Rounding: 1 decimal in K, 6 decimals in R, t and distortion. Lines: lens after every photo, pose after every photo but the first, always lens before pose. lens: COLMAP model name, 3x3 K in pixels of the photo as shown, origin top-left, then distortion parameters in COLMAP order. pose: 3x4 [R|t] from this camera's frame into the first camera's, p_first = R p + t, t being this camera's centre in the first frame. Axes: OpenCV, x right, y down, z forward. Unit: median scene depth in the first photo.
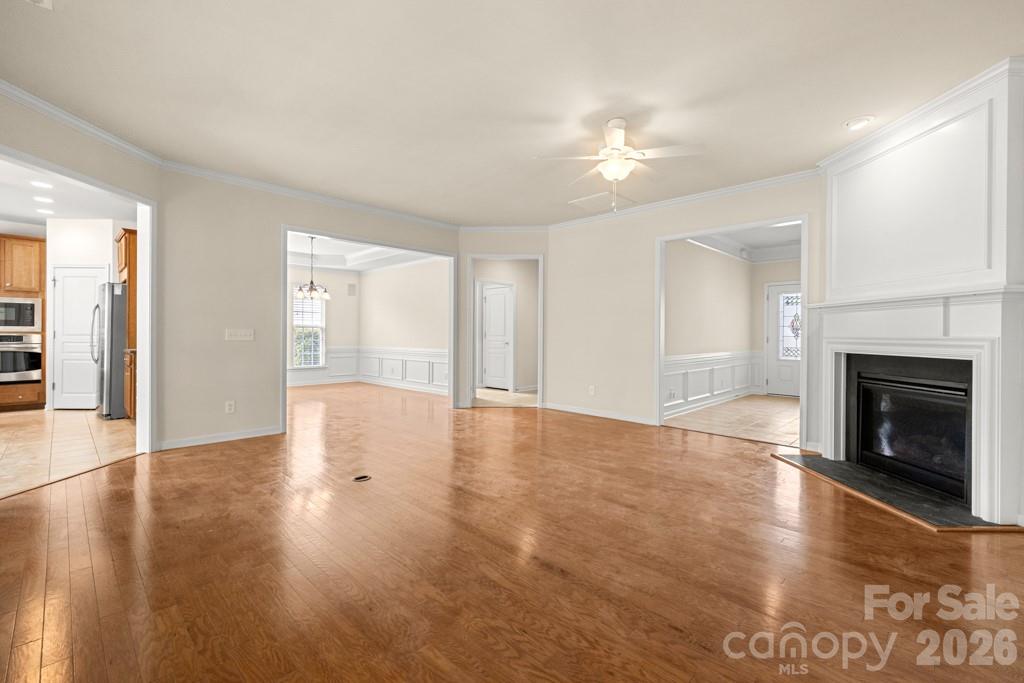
lens RADIAL K [[444.4, 0, 509.6], [0, 444.4, 336.0], [0, 0, 1]] dist [0.000280, 0.000090]
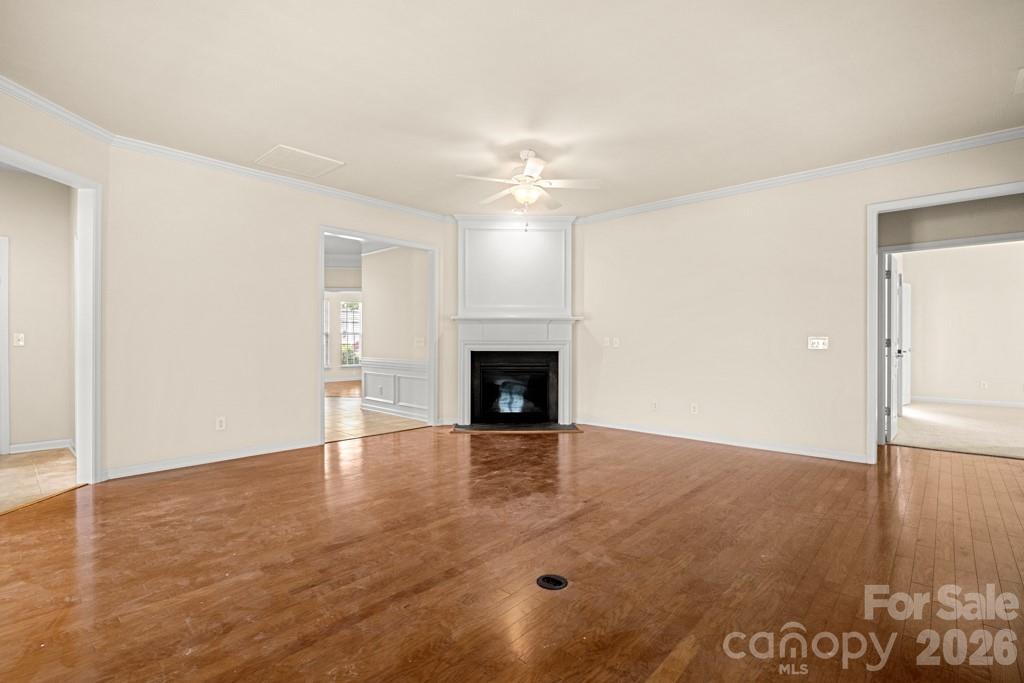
lens RADIAL K [[475.4, 0, 510.5], [0, 475.4, 337.4], [0, 0, 1]] dist [-0.004938, -0.001233]
pose [[-0.038682, -0.001276, 0.999251, -0.999078], [-0.000734, 0.999999, 0.001248, -0.010145], [-0.999251, -0.000685, -0.038683, 1.114228]]
